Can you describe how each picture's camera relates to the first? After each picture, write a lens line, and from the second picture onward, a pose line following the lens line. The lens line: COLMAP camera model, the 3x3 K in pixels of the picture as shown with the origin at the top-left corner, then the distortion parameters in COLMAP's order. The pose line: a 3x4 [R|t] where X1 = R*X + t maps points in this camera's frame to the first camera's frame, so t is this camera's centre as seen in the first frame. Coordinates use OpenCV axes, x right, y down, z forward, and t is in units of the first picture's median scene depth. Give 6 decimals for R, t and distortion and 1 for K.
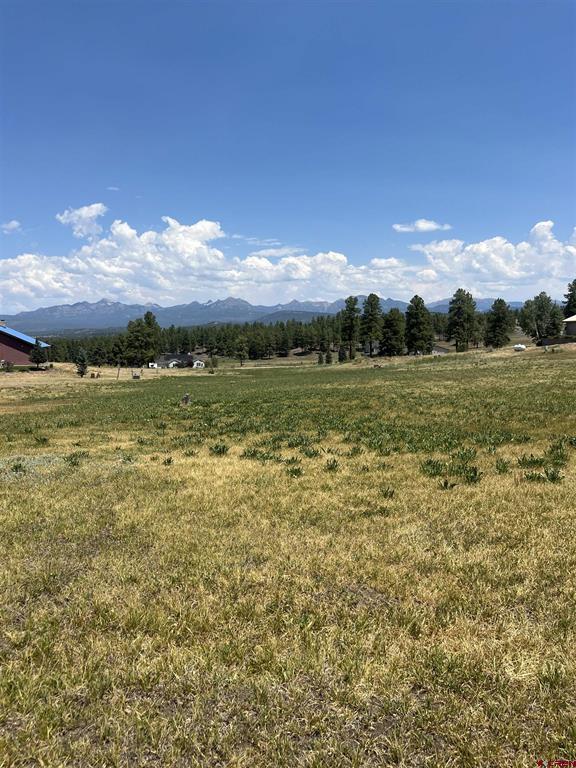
lens RADIAL K [[592.3, 0, 295.2], [0, 592.3, 383.2], [0, 0, 1]] dist [0.062395, -0.033392]
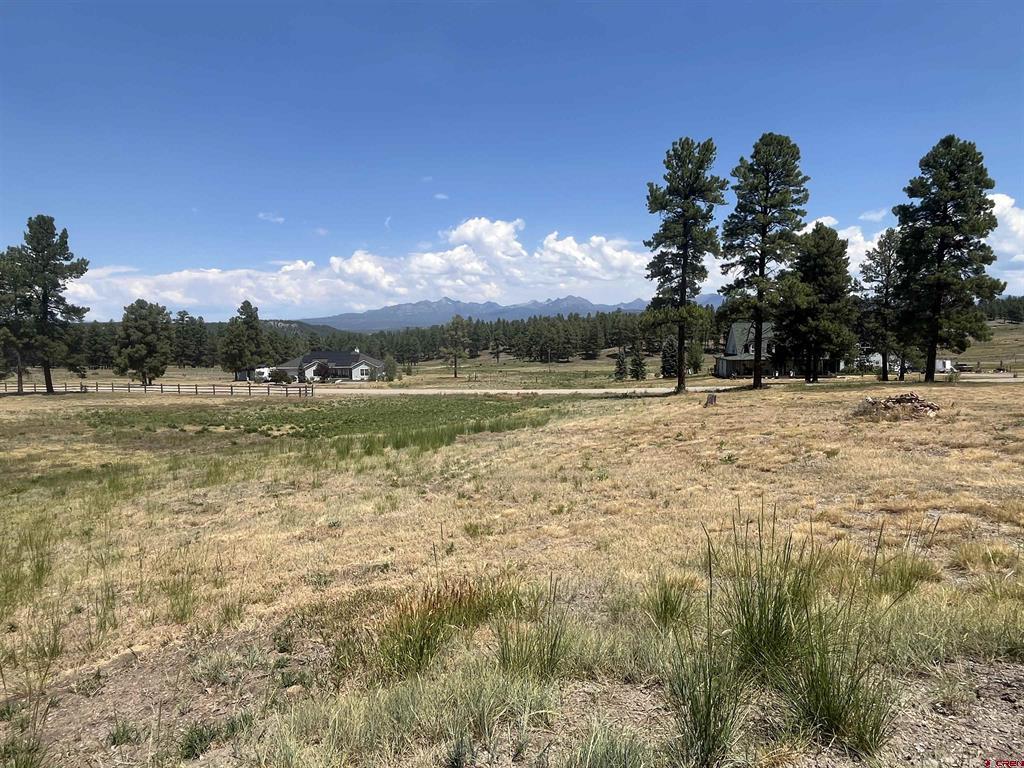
lens RADIAL K [[598.7, 0, 512.7], [0, 598.7, 385.3], [0, 0, 1]] dist [0.001572, 0.000269]
pose [[0.978248, 0.029246, -0.205368, 0.904784], [-0.028980, 0.999571, 0.004304, -0.428891], [0.205405, 0.001741, 0.978675, 8.587847]]
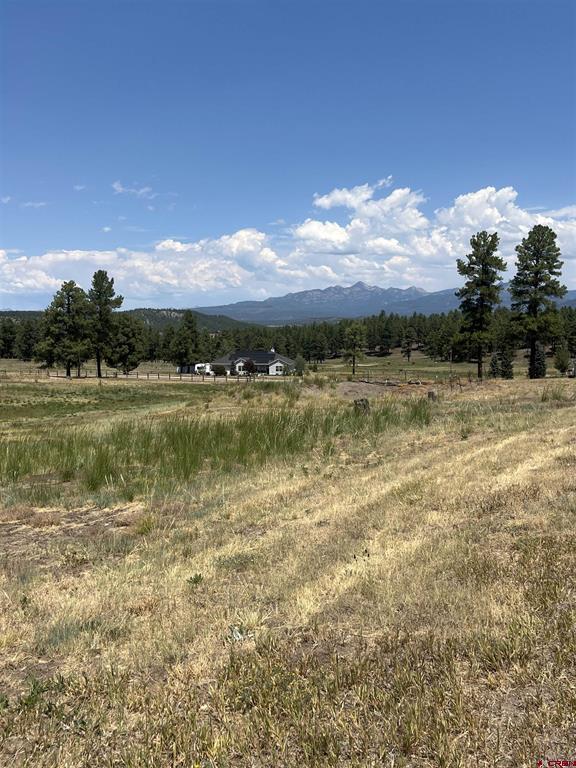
lens RADIAL K [[730.0, 0, 288.2], [0, 730.0, 384.6], [0, 0, 1]] dist [0.002208, 0.000000]
pose [[0.914015, 0.051918, -0.402345, 2.196523], [-0.052884, 0.998563, 0.008714, -0.364356], [0.402220, 0.013313, 0.915446, 5.335751]]
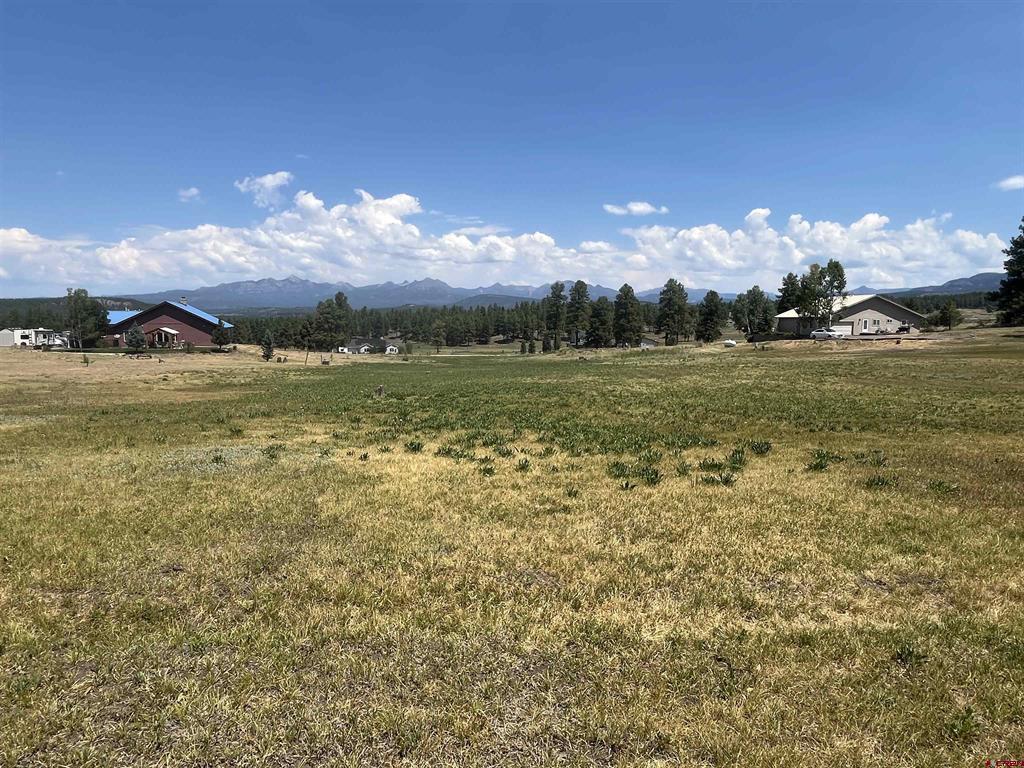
lens RADIAL K [[632.0, 0, 515.8], [0, 632.0, 411.3], [0, 0, 1]] dist [0.007733, 0.003097]
pose [[0.999077, 0.026241, 0.034022, 0.005456], [-0.028246, 0.997806, 0.059871, -0.013371], [-0.032377, -0.060777, 0.997626, -0.062854]]
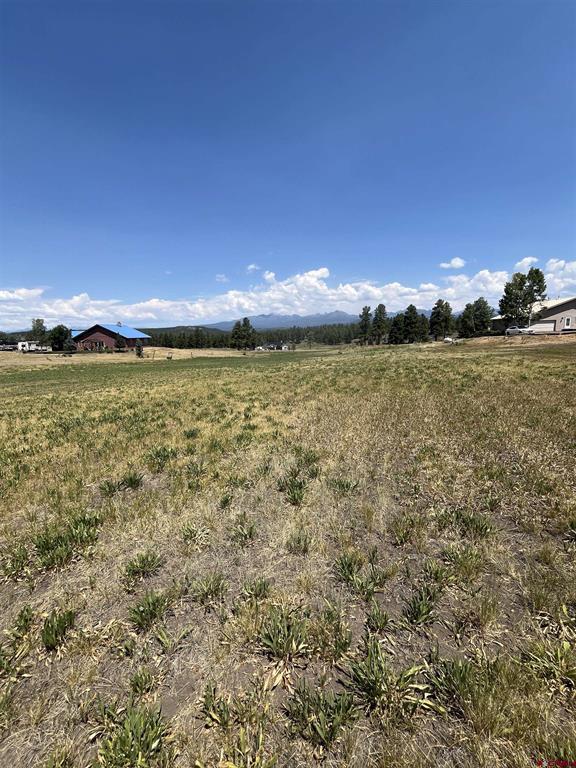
lens RADIAL K [[306.8, 0, 287.5], [0, 306.8, 392.2], [0, 0, 1]] dist [0.003921, 0.000348]
pose [[0.957026, 0.054941, -0.284750, 1.645396], [-0.022003, 0.992816, 0.117609, -0.130409], [0.289166, -0.106290, 0.951360, 1.733534]]
